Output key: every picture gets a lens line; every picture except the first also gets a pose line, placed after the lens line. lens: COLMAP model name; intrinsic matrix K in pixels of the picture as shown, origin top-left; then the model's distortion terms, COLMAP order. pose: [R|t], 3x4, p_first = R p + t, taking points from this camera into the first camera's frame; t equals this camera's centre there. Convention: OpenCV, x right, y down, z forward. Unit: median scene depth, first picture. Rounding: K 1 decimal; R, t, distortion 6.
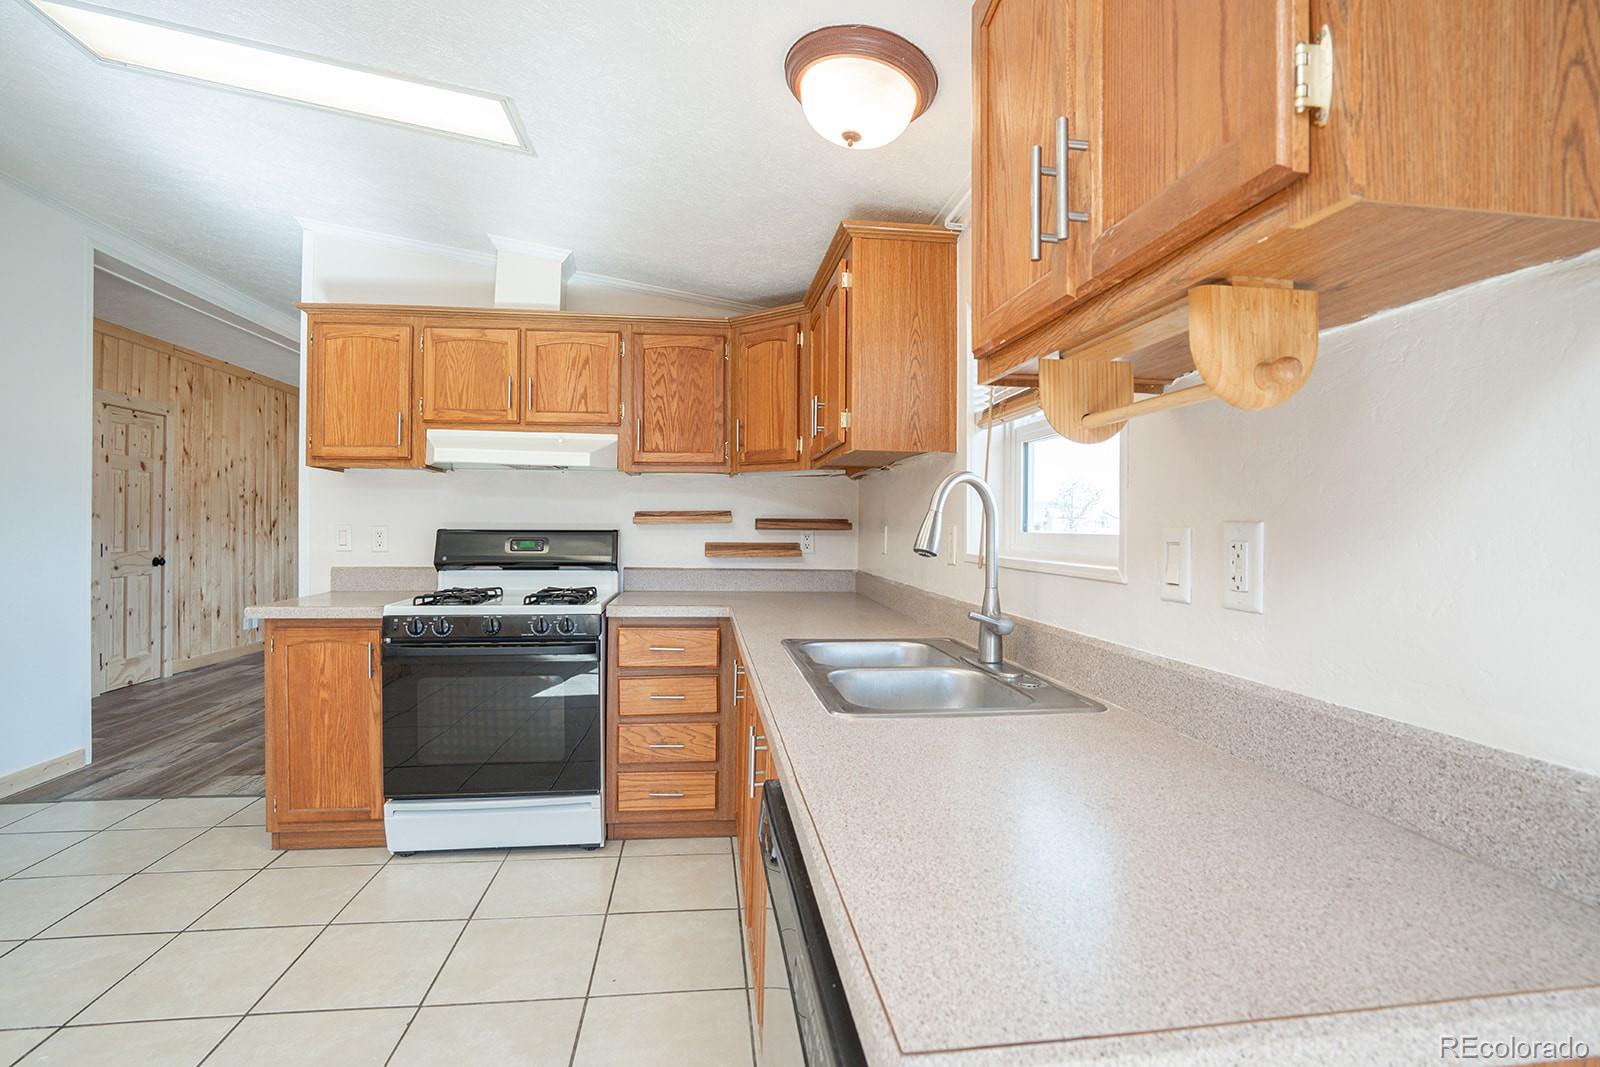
lens RADIAL K [[750.2, 0, 800.0], [0, 750.2, 533.5], [0, 0, 1]] dist [-0.060636, 0.023771]
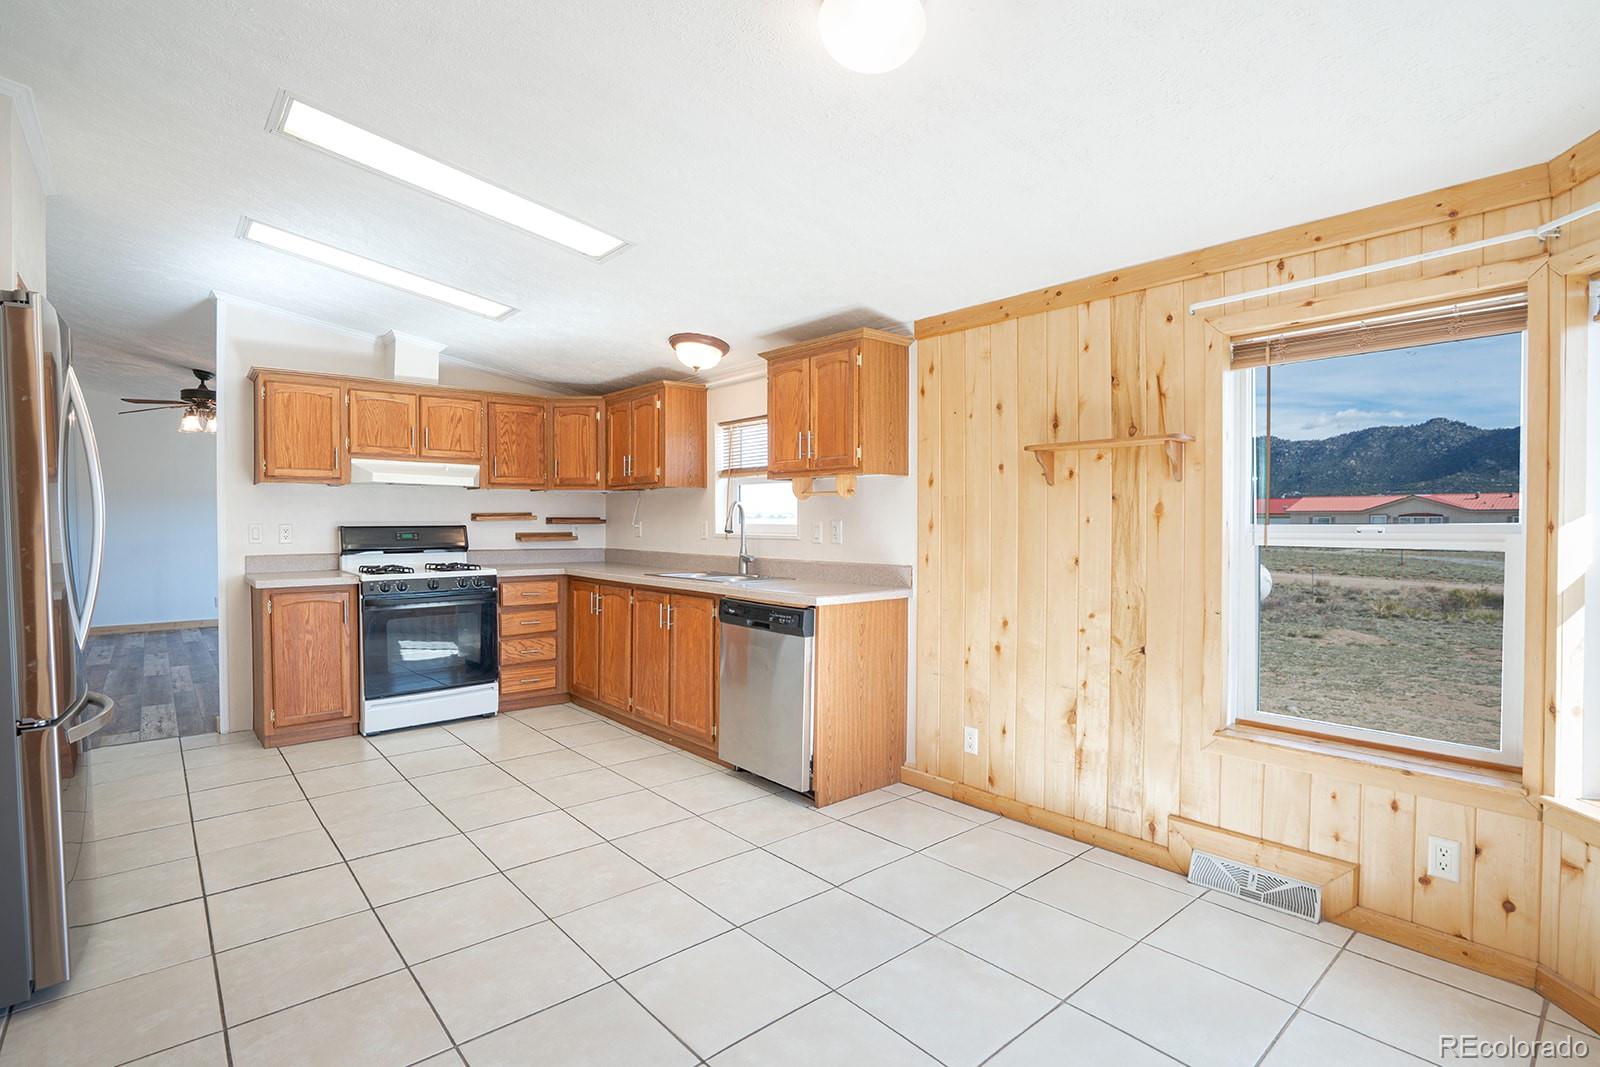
lens RADIAL K [[774.9, 0, 782.2], [0, 774.9, 530.9], [0, 0, 1]] dist [-0.069231, 0.035466]
pose [[0.839307, -0.015814, 0.543428, -0.598953], [0.011774, 0.999871, 0.010911, -0.003006], [-0.543530, -0.002759, 0.839385, -0.731449]]
